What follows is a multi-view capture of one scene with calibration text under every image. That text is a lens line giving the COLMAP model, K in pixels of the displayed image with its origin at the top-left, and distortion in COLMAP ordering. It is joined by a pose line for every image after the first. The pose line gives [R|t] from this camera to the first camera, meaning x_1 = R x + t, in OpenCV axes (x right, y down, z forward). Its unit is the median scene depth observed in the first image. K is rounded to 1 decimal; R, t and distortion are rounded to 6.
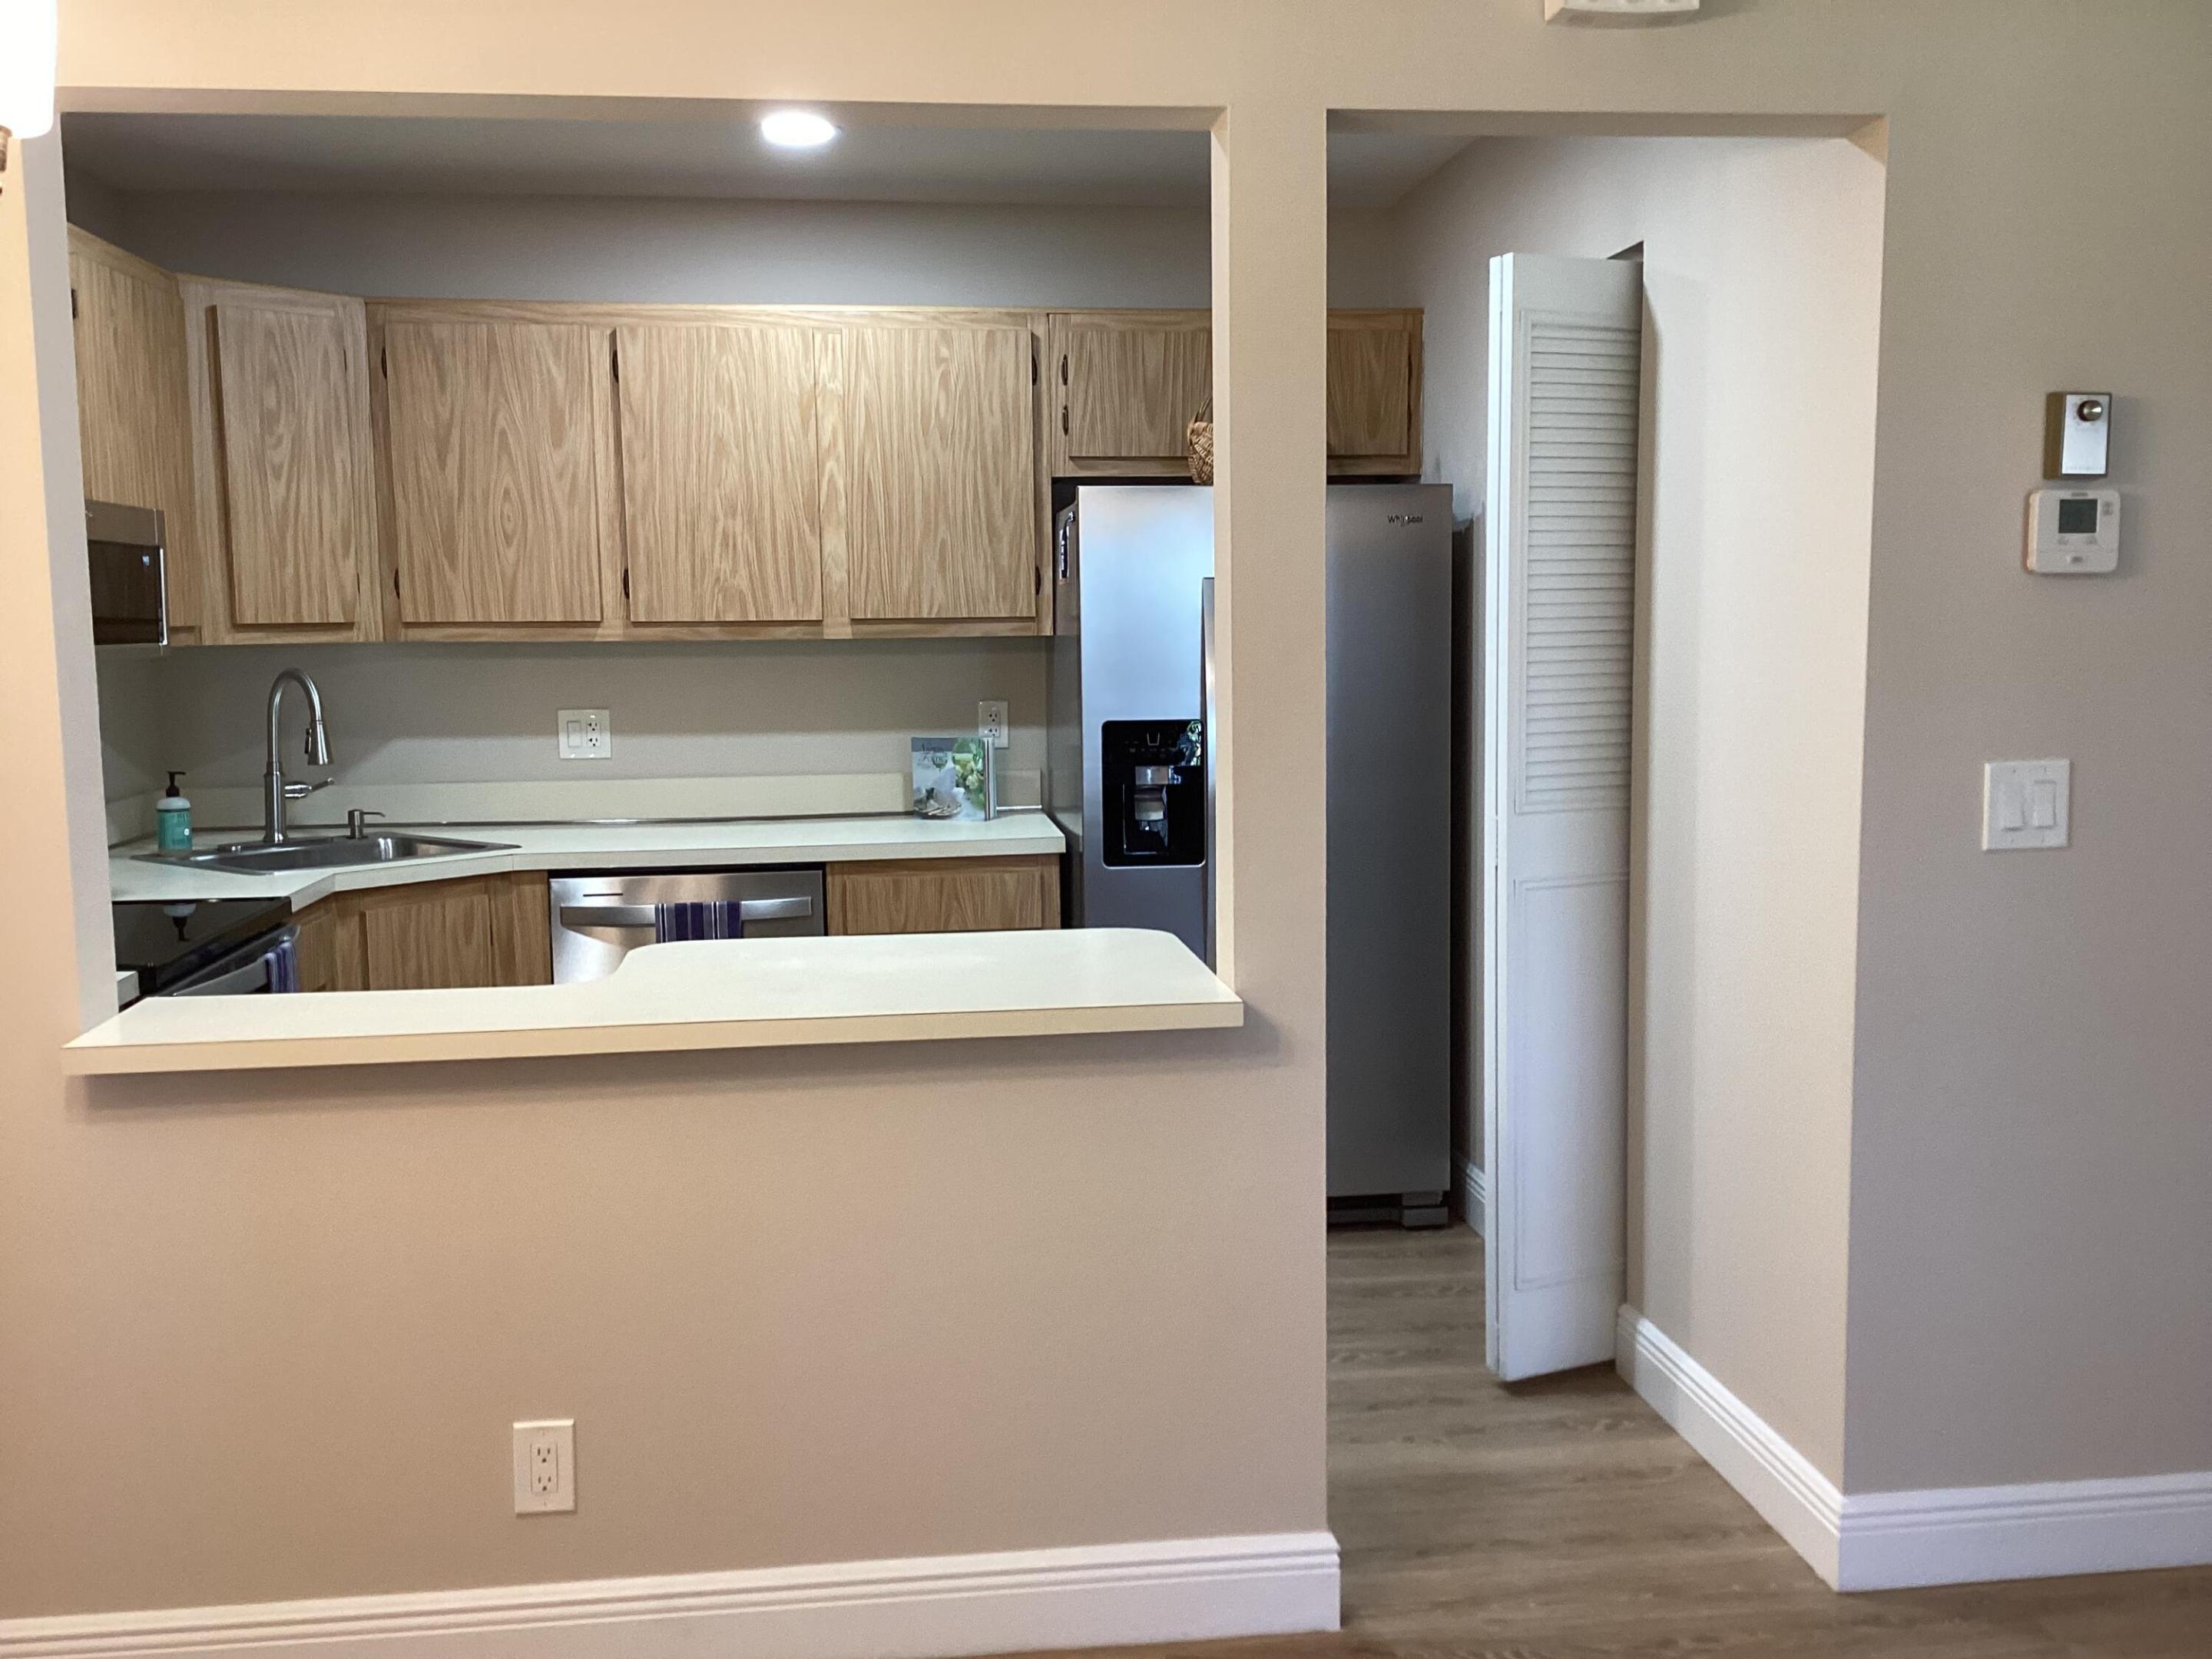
lens RADIAL K [[1988.2, 0, 1109.1], [0, 1988.2, 814.9], [0, 0, 1]] dist [0.129776, -0.243601]
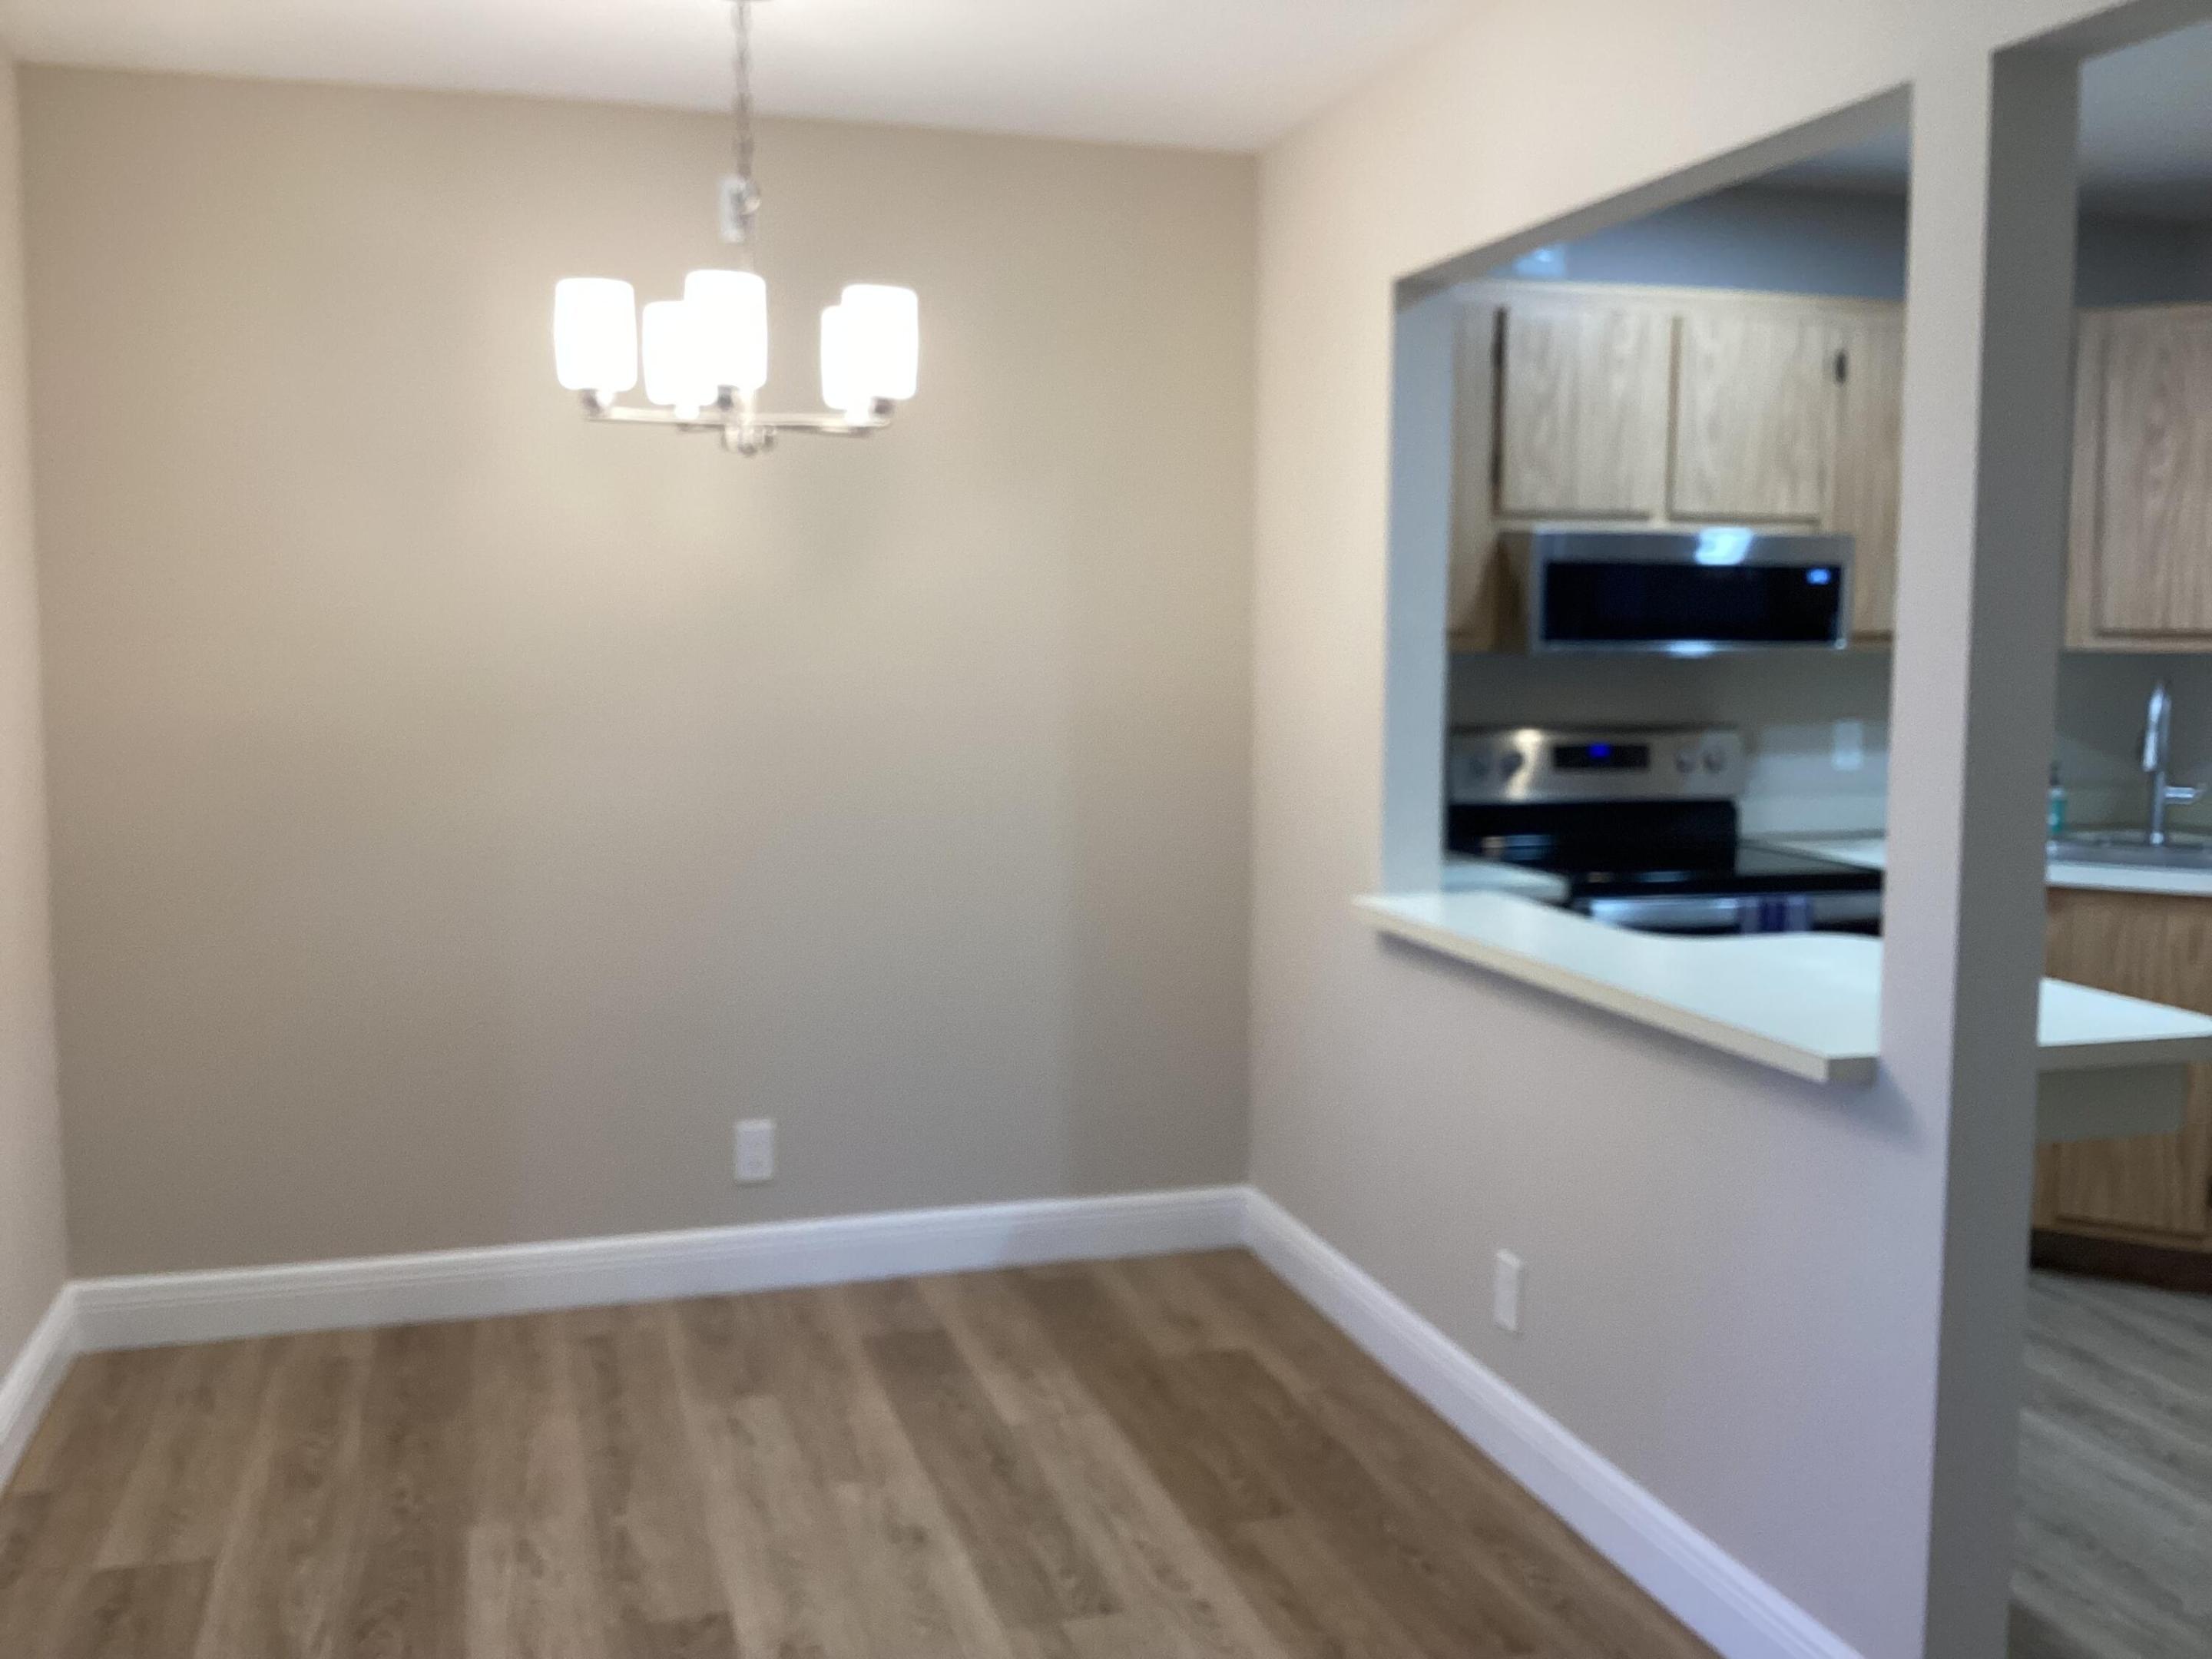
lens RADIAL K [[1988.2, 0, 1064.3], [0, 1988.2, 838.2], [0, 0, 1]] dist [0.129776, -0.243601]
pose [[0.161179, 0.118557, -0.979778, 0.502304], [-0.105736, 0.989119, 0.102294, -0.035079], [0.981245, 0.087110, 0.171961, 0.270636]]
